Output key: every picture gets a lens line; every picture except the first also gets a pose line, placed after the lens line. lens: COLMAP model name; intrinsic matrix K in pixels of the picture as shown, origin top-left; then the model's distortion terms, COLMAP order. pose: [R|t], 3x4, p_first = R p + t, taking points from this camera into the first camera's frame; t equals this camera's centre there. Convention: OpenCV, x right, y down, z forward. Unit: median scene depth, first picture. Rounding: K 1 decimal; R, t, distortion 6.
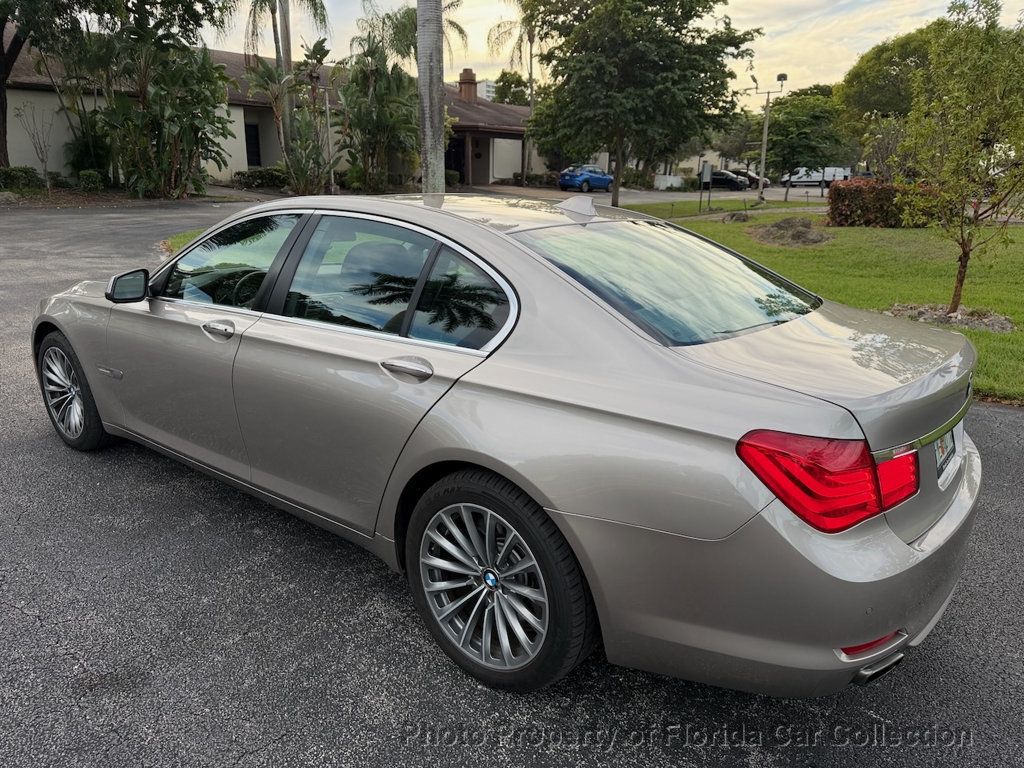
lens RADIAL K [[748.9, 0, 512.0], [0, 748.9, 384.0], [0, 0, 1]] dist [-0.018892, -0.003340]
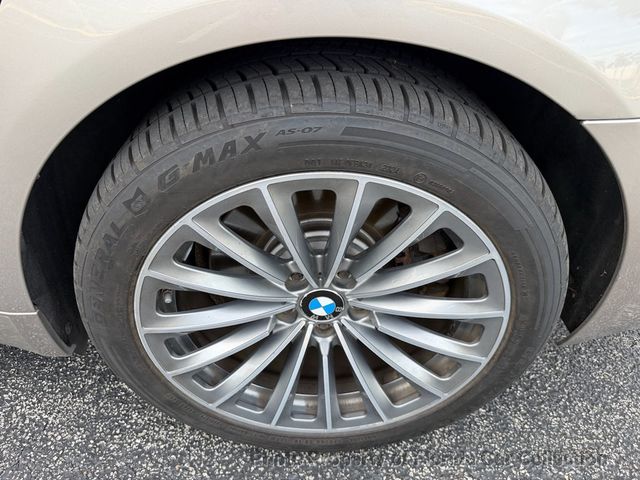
lens RADIAL K [[468.1, 0, 320.0], [0, 468.1, 240.0], [0, 0, 1]] dist [-0.018892, -0.003340]
pose [[0.762448, -0.392921, 0.514088, -0.073099], [0.125416, 0.869184, 0.478320, 0.034765], [-0.634779, -0.300219, 0.711986, 0.347703]]
